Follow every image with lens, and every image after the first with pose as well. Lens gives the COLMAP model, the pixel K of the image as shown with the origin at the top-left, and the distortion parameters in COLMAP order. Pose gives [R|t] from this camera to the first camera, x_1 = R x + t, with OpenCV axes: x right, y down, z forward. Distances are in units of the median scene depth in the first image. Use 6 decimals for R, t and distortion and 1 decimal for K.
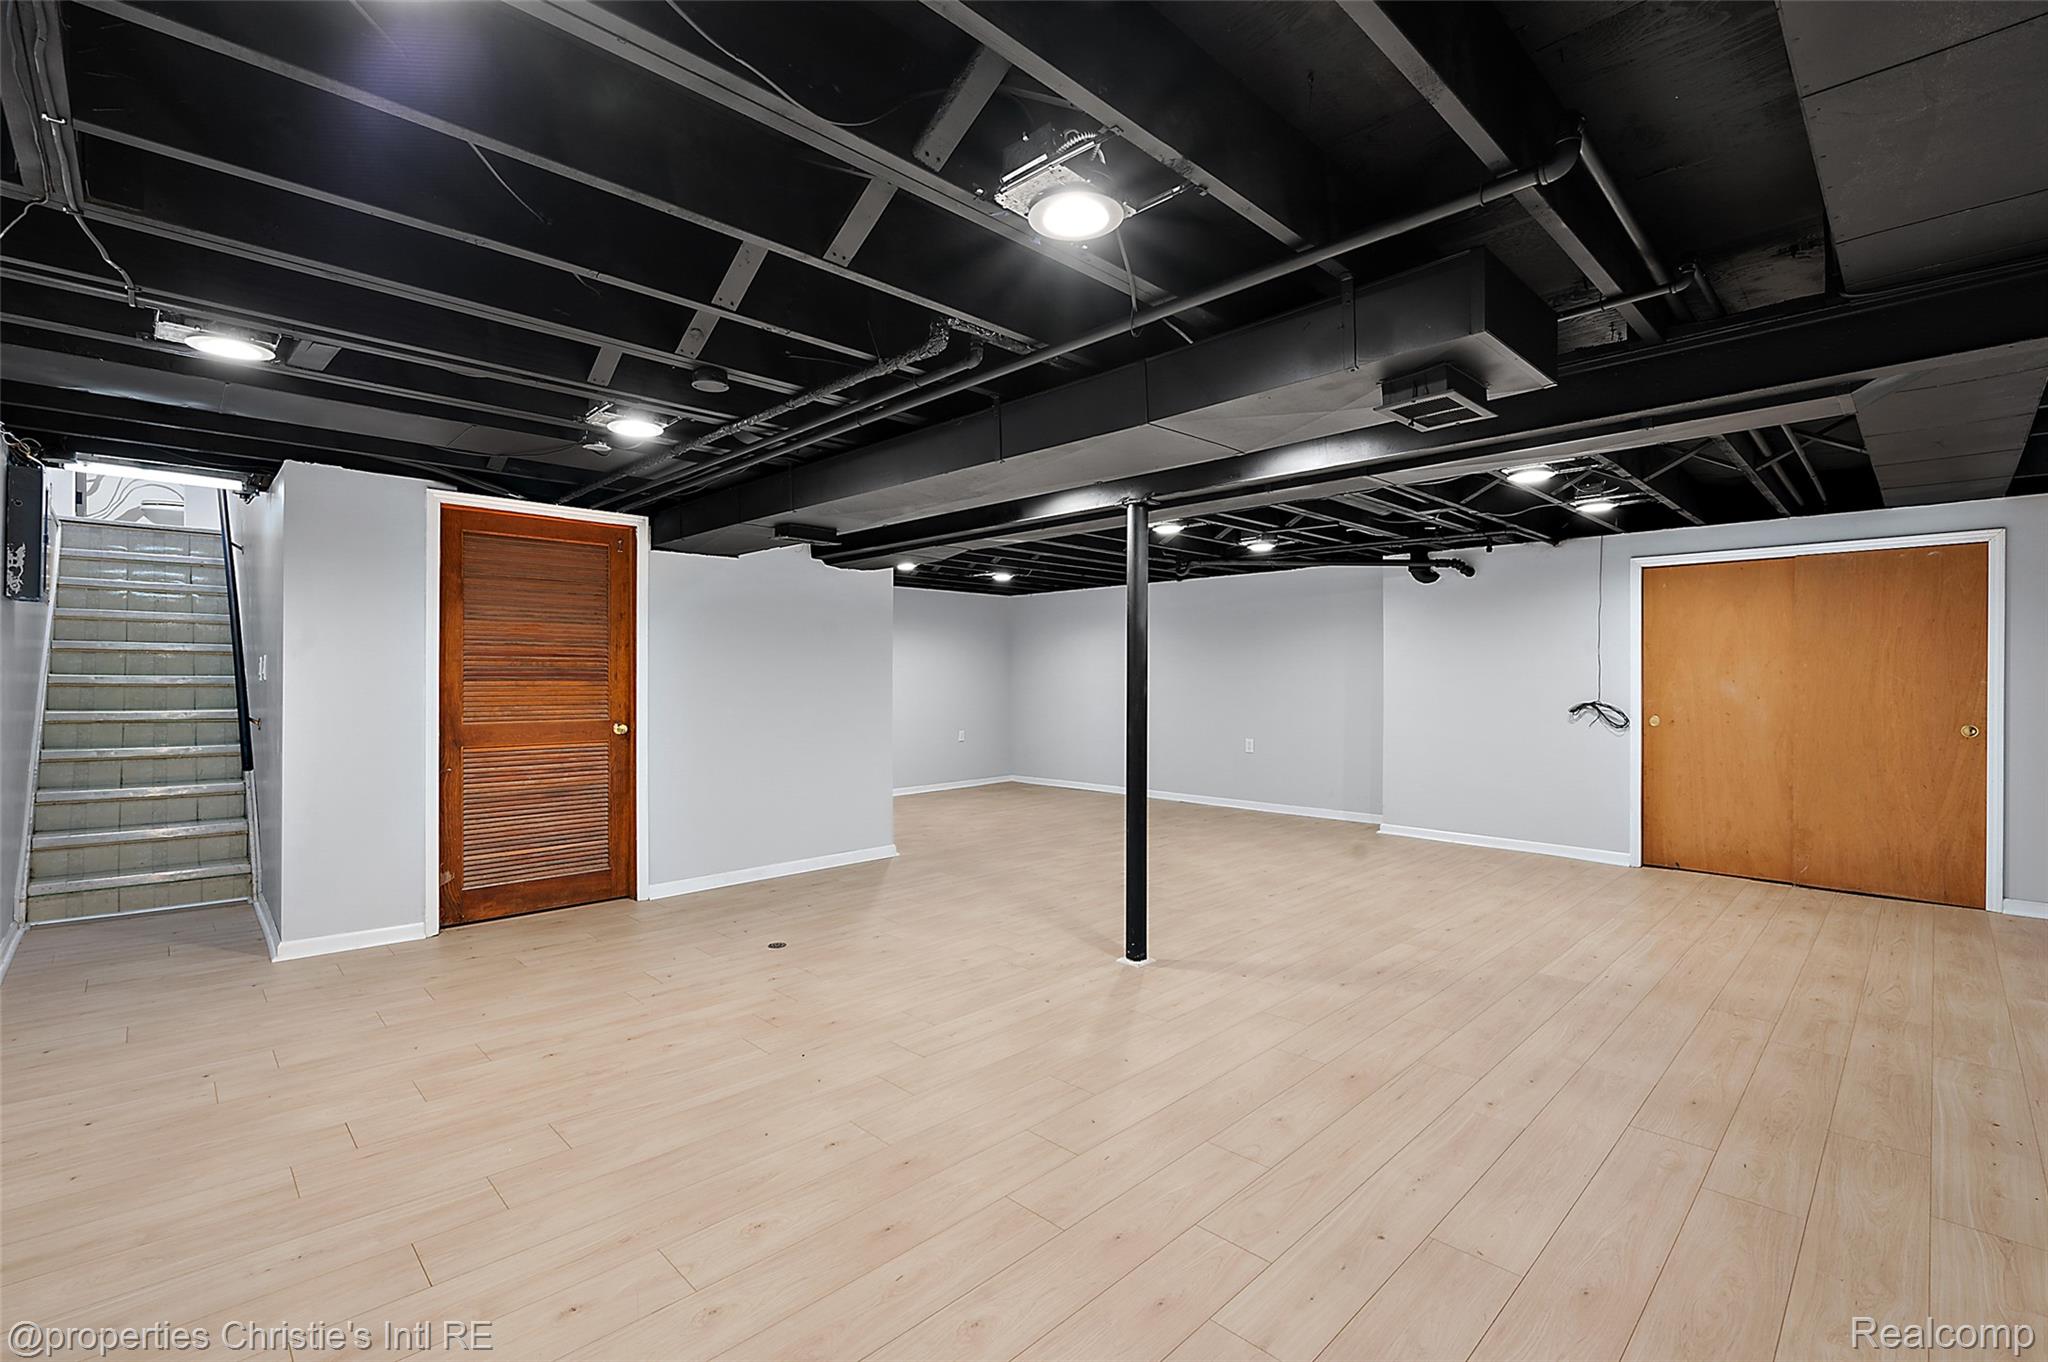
lens RADIAL K [[907.1, 0, 1024.0], [0, 907.1, 681.0], [0, 0, 1]] dist [0.002111, 0.000277]
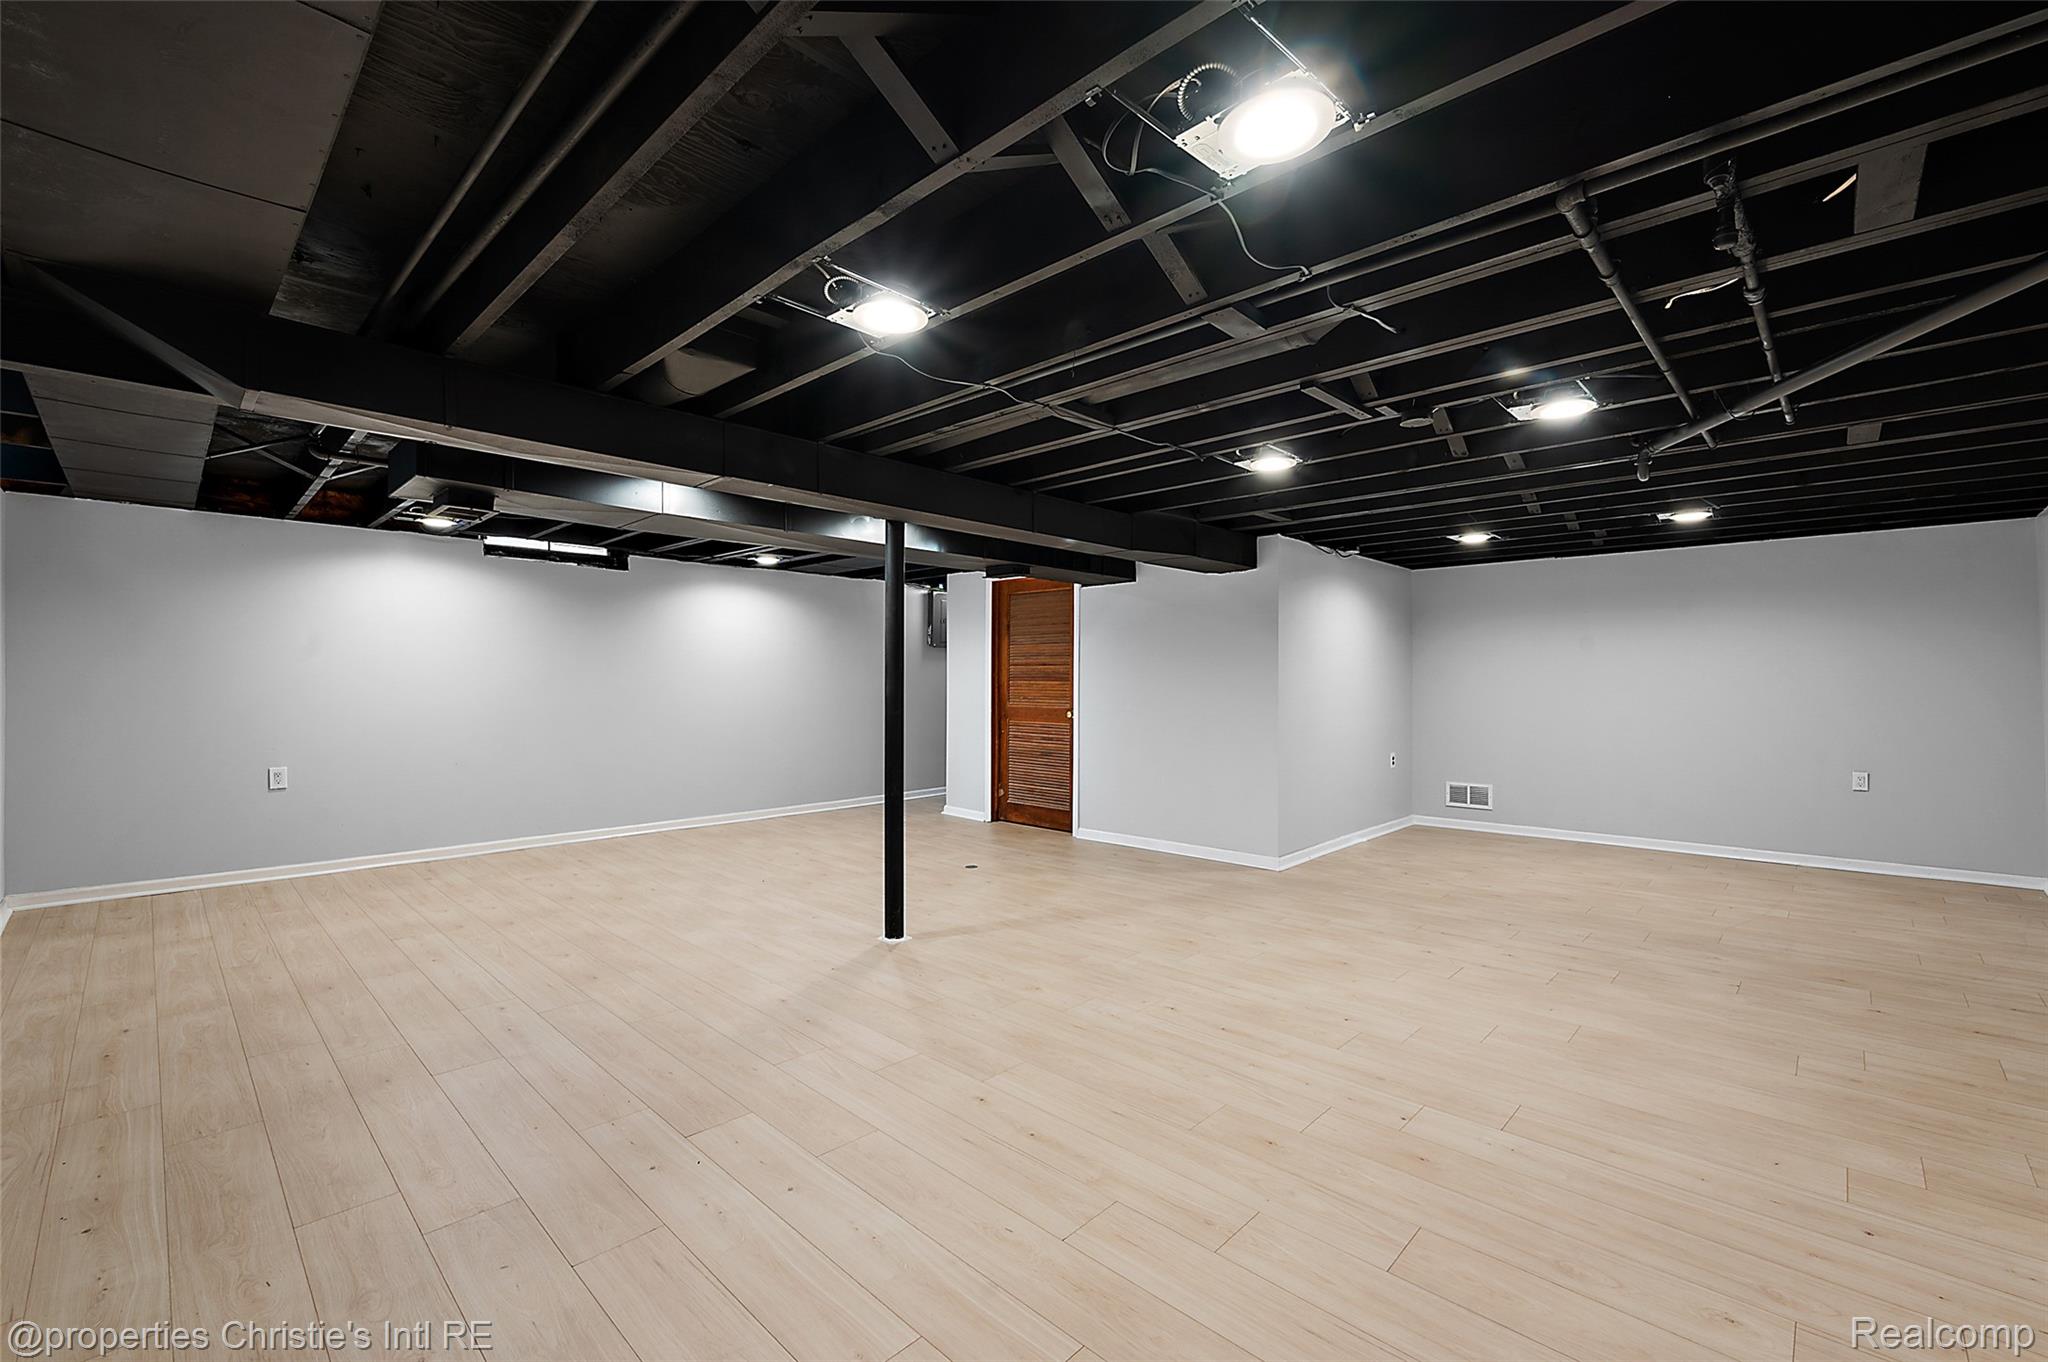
lens RADIAL K [[868.1, 0, 1029.8], [0, 868.1, 679.6], [0, 0, 1]] dist [0.001728, -0.000472]
pose [[0.014115, -0.000319, -0.999900, 1.280713], [-0.004856, 0.999988, -0.000388, -0.002439], [0.999889, 0.004861, 0.014113, 1.261259]]
